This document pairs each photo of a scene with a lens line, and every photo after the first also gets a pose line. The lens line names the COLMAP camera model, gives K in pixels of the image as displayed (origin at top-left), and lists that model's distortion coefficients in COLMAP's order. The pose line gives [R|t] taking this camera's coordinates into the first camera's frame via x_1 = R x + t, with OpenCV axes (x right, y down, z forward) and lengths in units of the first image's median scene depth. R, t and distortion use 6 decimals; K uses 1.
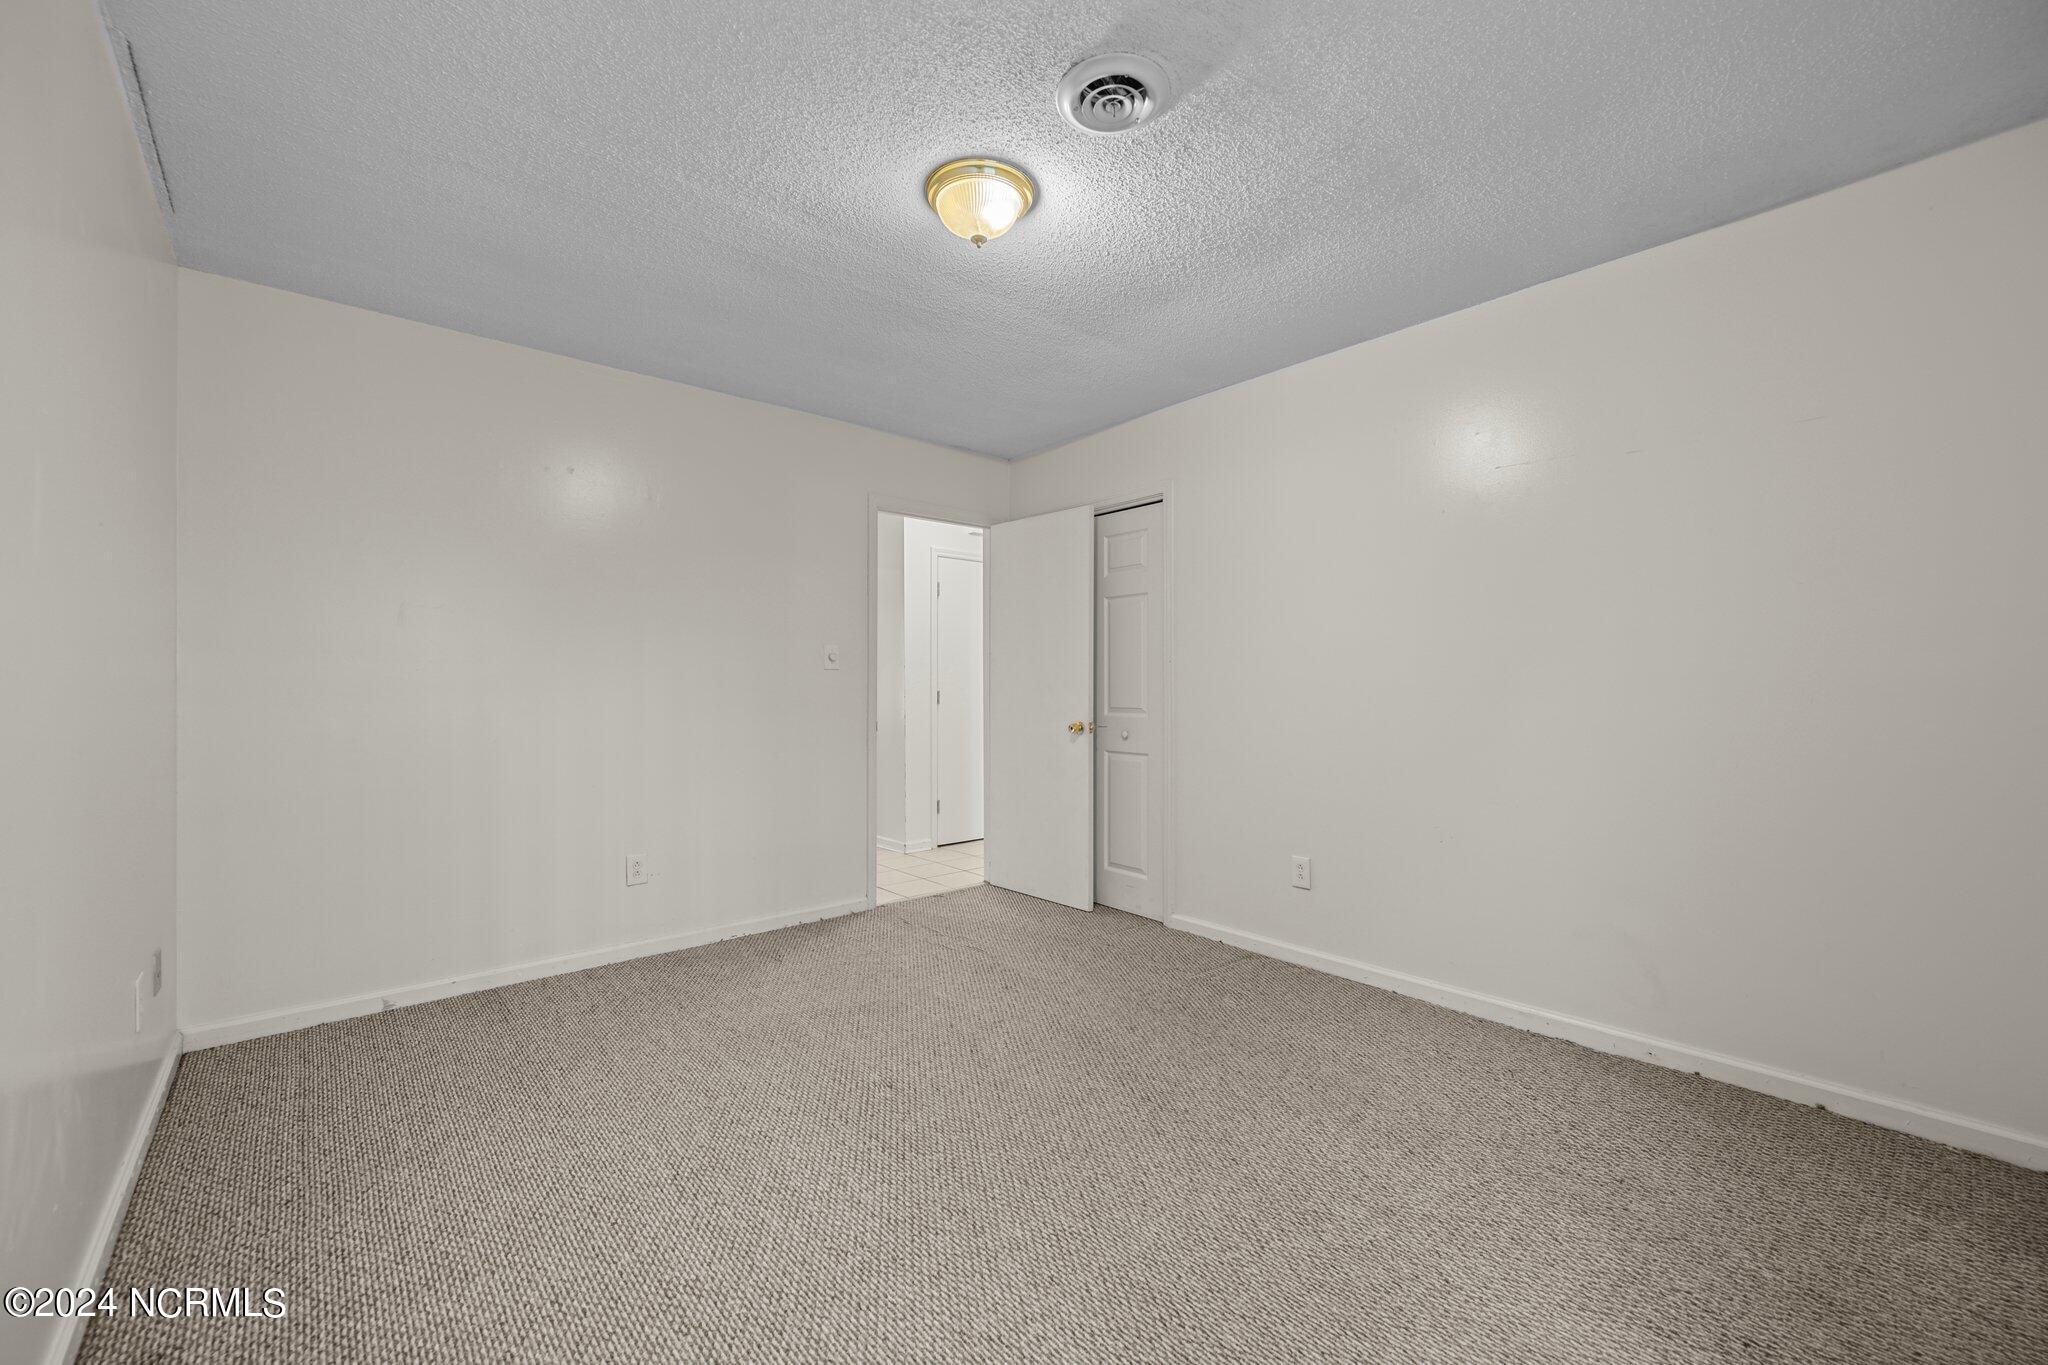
lens RADIAL K [[825.6, 0, 1027.8], [0, 825.6, 681.0], [0, 0, 1]] dist [0.001069, 0.000249]
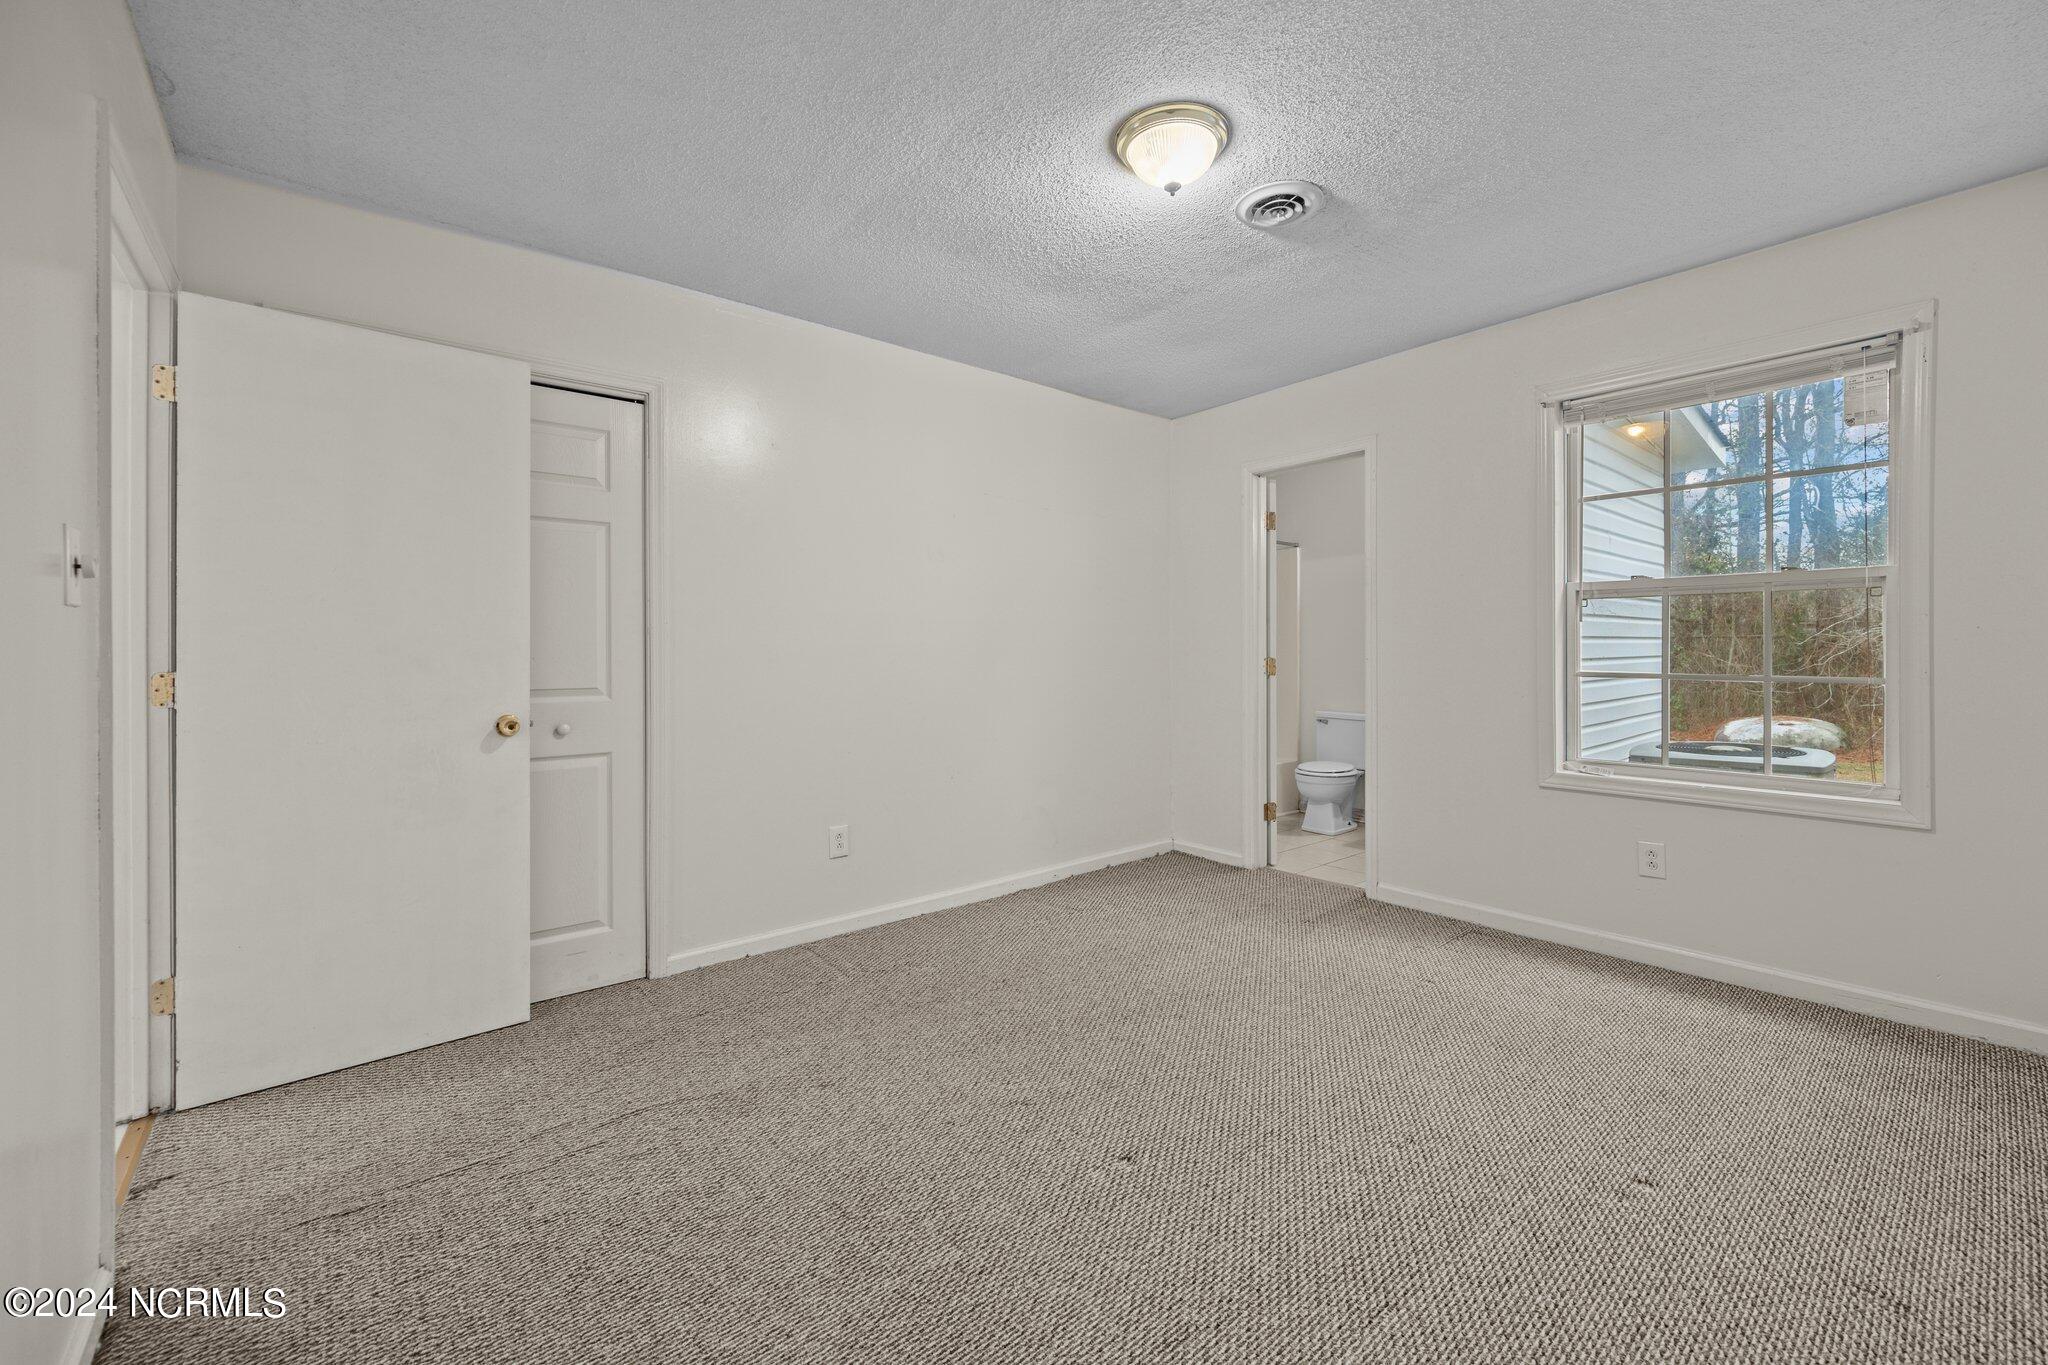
lens RADIAL K [[842.6, 0, 1031.8], [0, 842.6, 657.0], [0, 0, 1]] dist [0.000426, 0.000056]
pose [[-0.002102, -0.000939, 0.999997, -0.688313], [0.000313, 1.000000, 0.000940, 0.007680], [-0.999998, 0.000315, -0.002102, 0.769961]]
